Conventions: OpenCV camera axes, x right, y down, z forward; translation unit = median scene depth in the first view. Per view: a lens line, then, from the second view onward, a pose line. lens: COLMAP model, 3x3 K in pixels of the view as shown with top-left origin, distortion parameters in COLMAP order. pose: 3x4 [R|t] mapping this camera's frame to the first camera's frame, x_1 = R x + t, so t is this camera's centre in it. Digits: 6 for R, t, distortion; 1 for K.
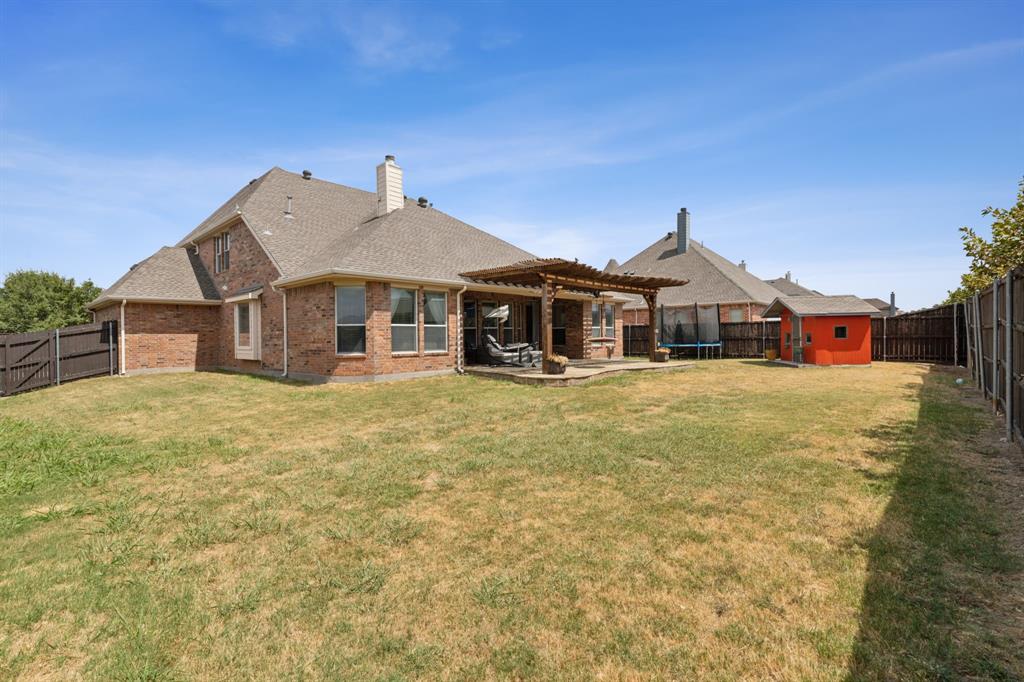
lens RADIAL K [[466.5, 0, 512.0], [0, 466.5, 341.0], [0, 0, 1]] dist [-0.000527, -0.001628]
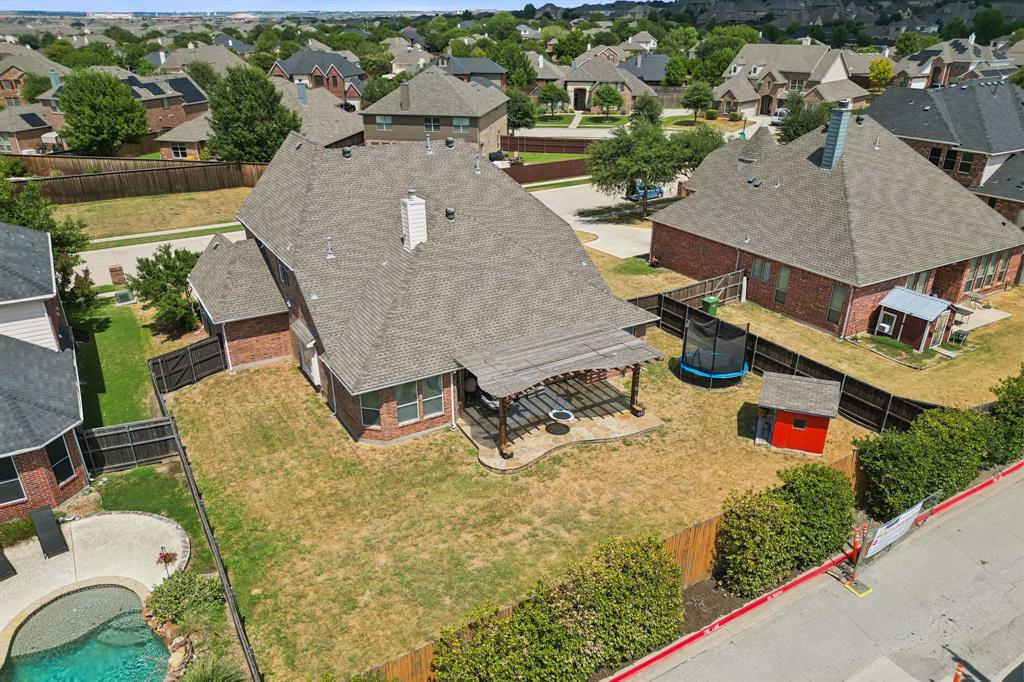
lens RADIAL K [[714.1, 0, 517.3], [0, 714.1, 384.9], [0, 0, 1]] dist [-0.004259, -0.004922]
pose [[0.961283, 0.131920, -0.241933, 0.633420], [-0.009969, 0.894035, 0.447886, -1.113776], [0.275381, -0.428134, 0.860736, -0.770545]]
